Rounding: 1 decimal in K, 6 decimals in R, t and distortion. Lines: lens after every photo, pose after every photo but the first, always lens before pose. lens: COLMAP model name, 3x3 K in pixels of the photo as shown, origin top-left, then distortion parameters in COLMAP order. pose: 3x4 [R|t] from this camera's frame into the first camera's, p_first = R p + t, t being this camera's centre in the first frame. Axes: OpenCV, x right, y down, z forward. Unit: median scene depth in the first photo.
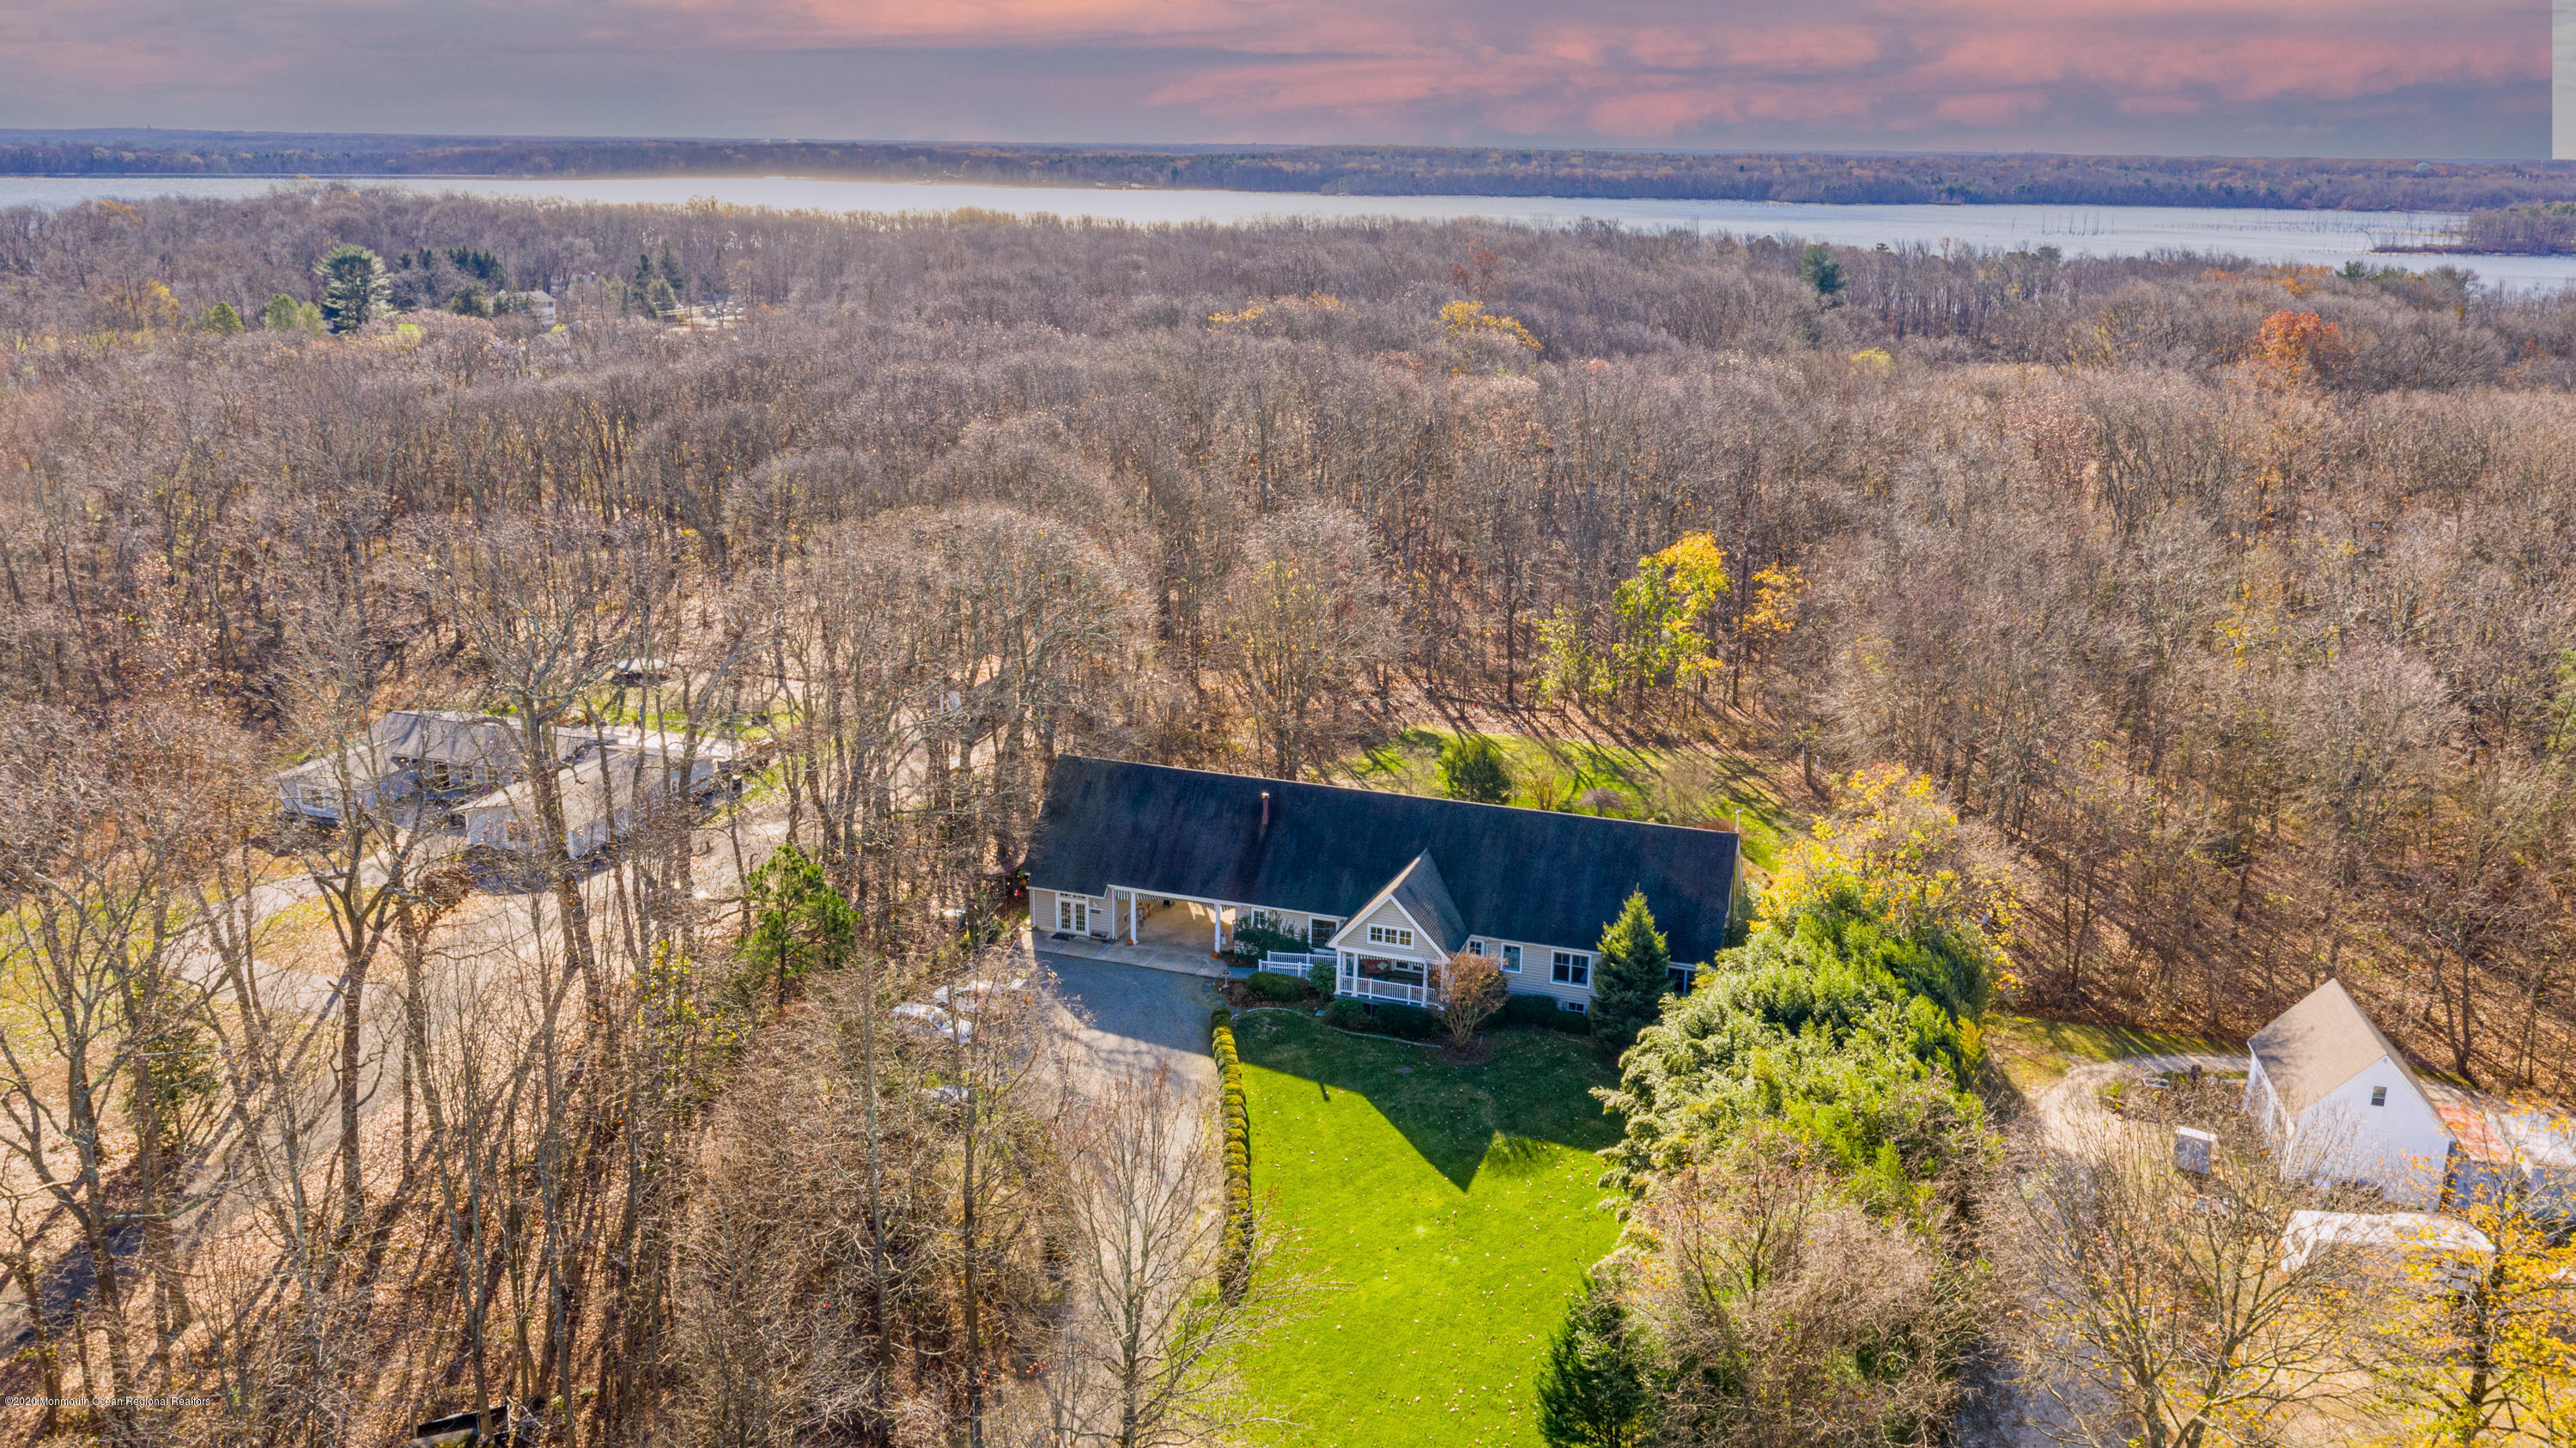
lens RADIAL K [[2075.9, 0, 1288.0], [0, 2075.9, 724.0], [0, 0, 1]] dist [0.003771, 0.001456]
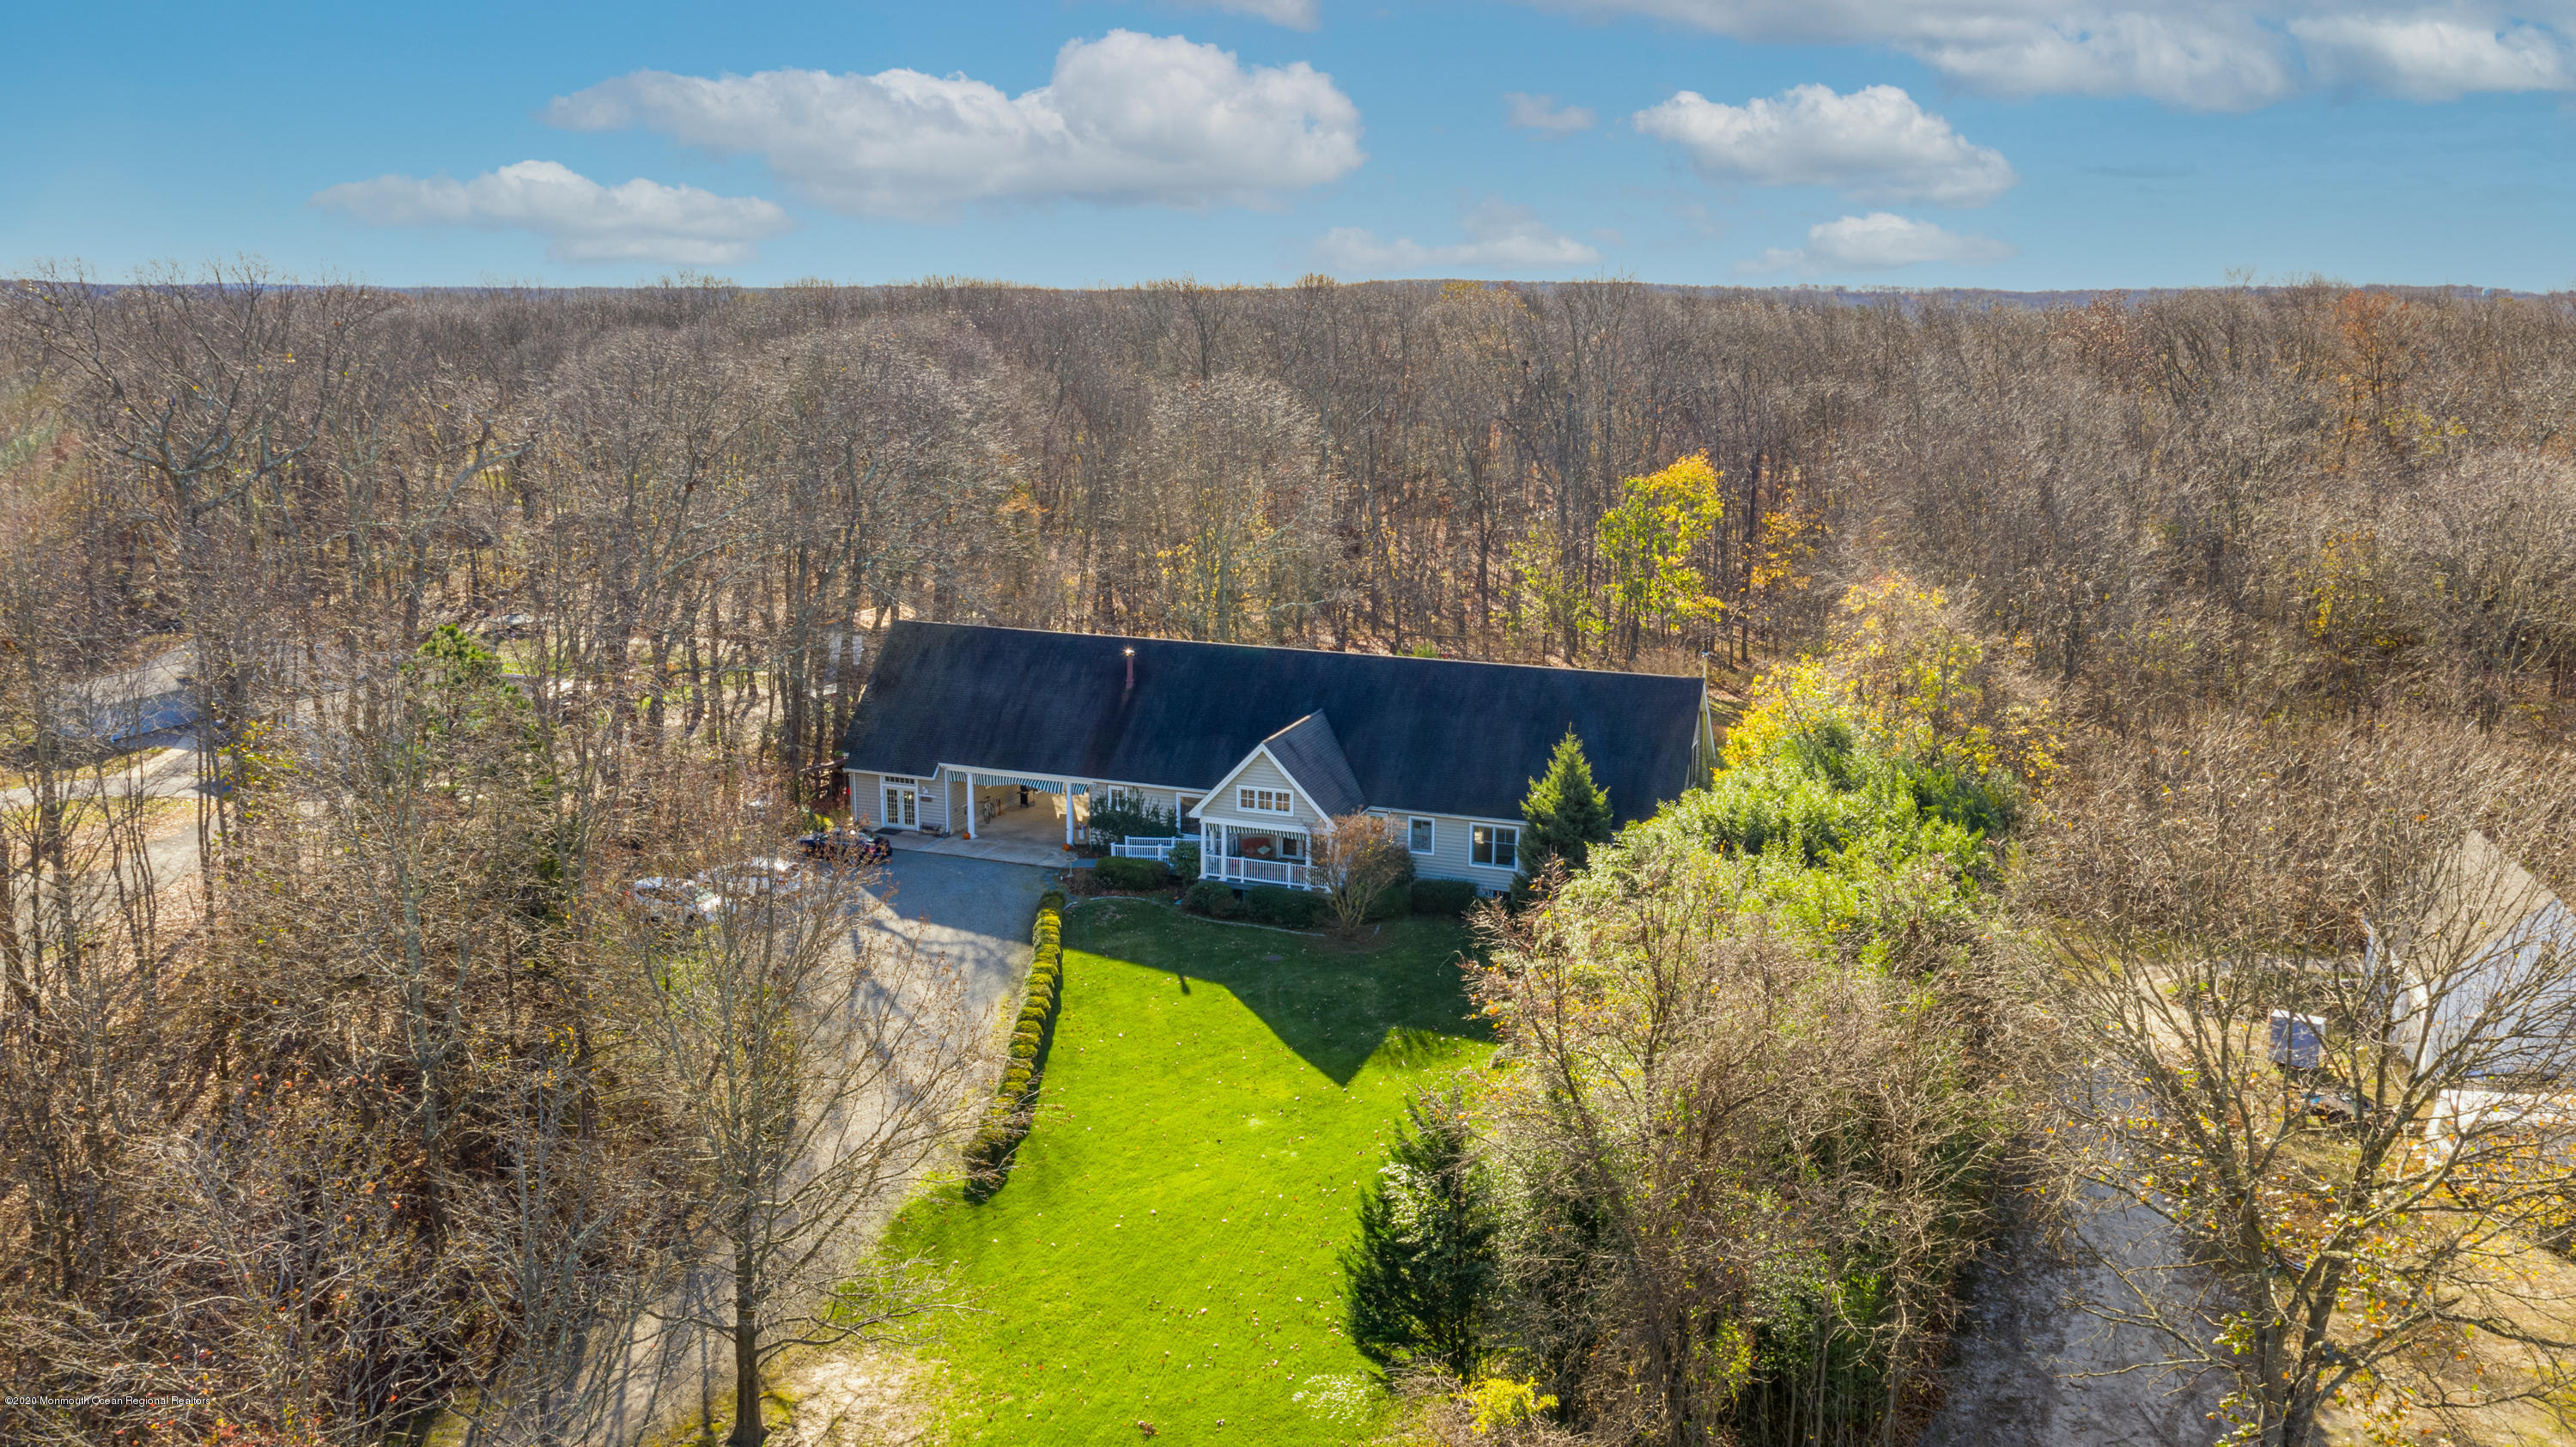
lens RADIAL K [[2053.3, 0, 1288.0], [0, 2053.3, 723.5], [0, 0, 1]] dist [-0.002859, 0.001764]
pose [[0.999465, -0.000131, -0.032718, 0.073975], [-0.002126, 0.997620, -0.068923, 0.111750], [0.032649, 0.068956, 0.997085, 0.185607]]
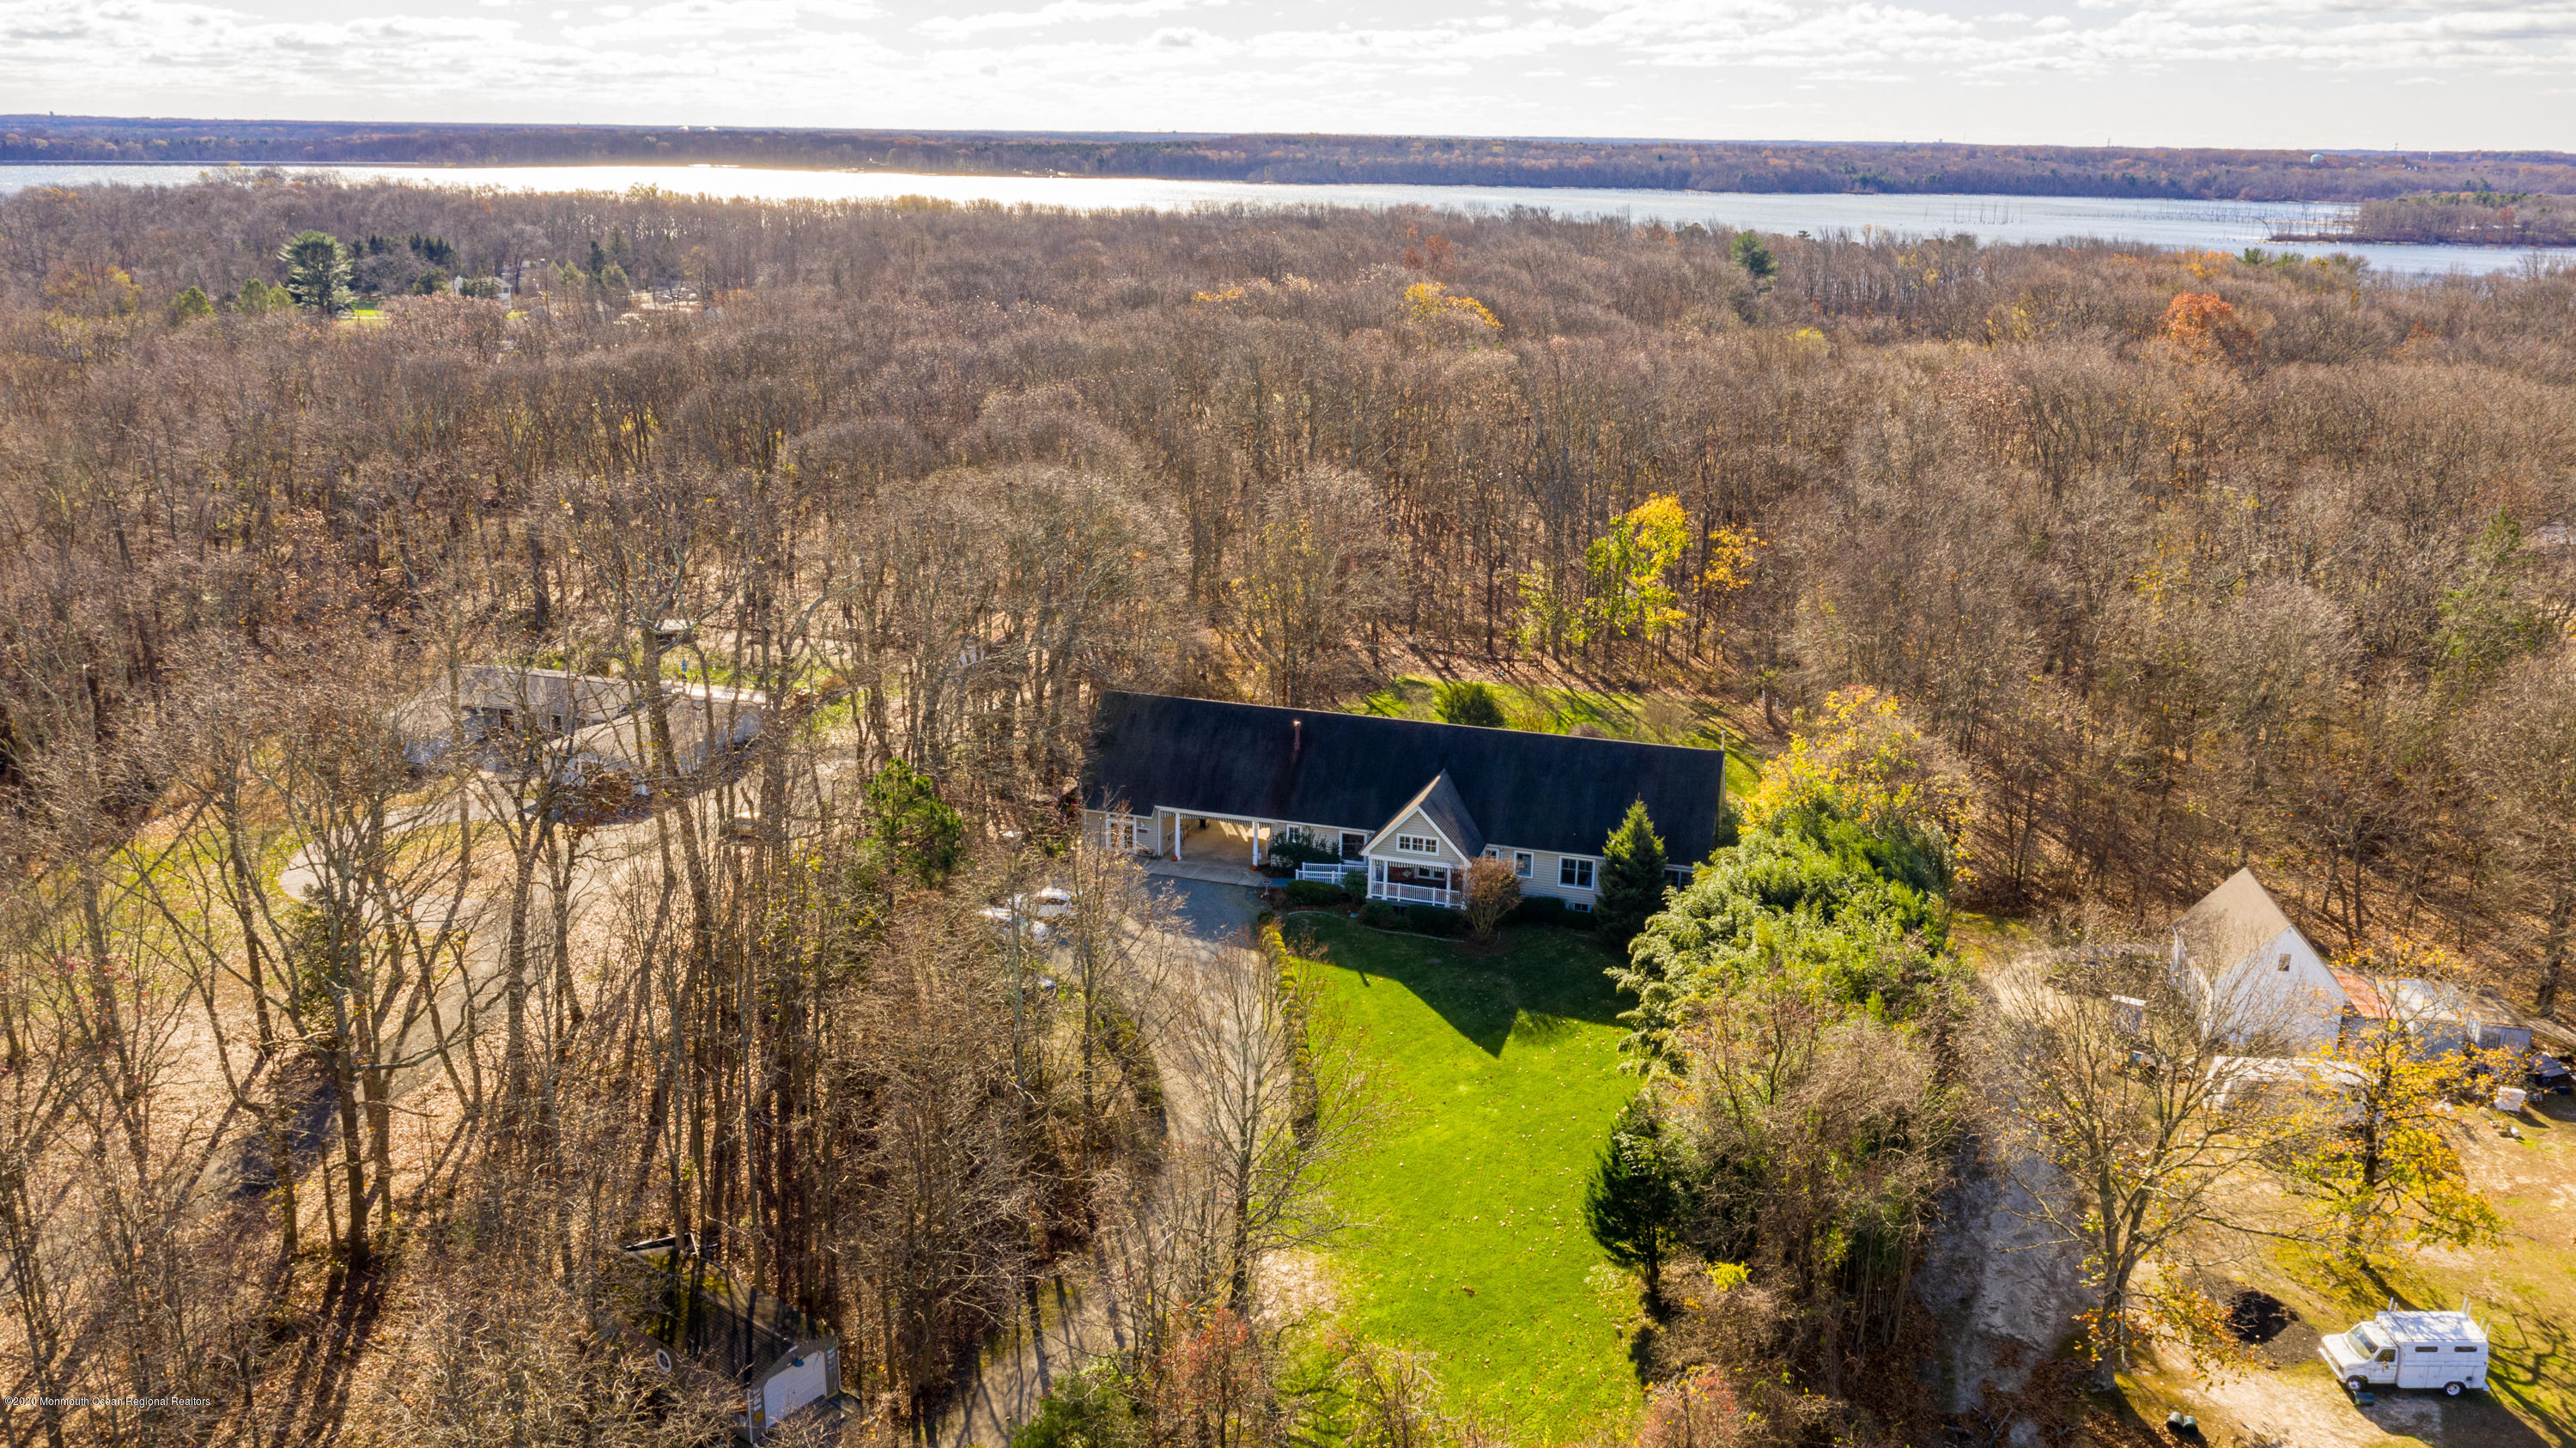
lens RADIAL K [[2071.2, 0, 1288.0], [0, 2071.2, 724.0], [0, 0, 1]] dist [-0.002934, 0.001885]
pose [[0.999267, -0.008303, 0.037361, -0.054008], [0.008081, 0.999949, 0.006085, 0.026394], [-0.037410, -0.005778, 0.999283, -0.097962]]
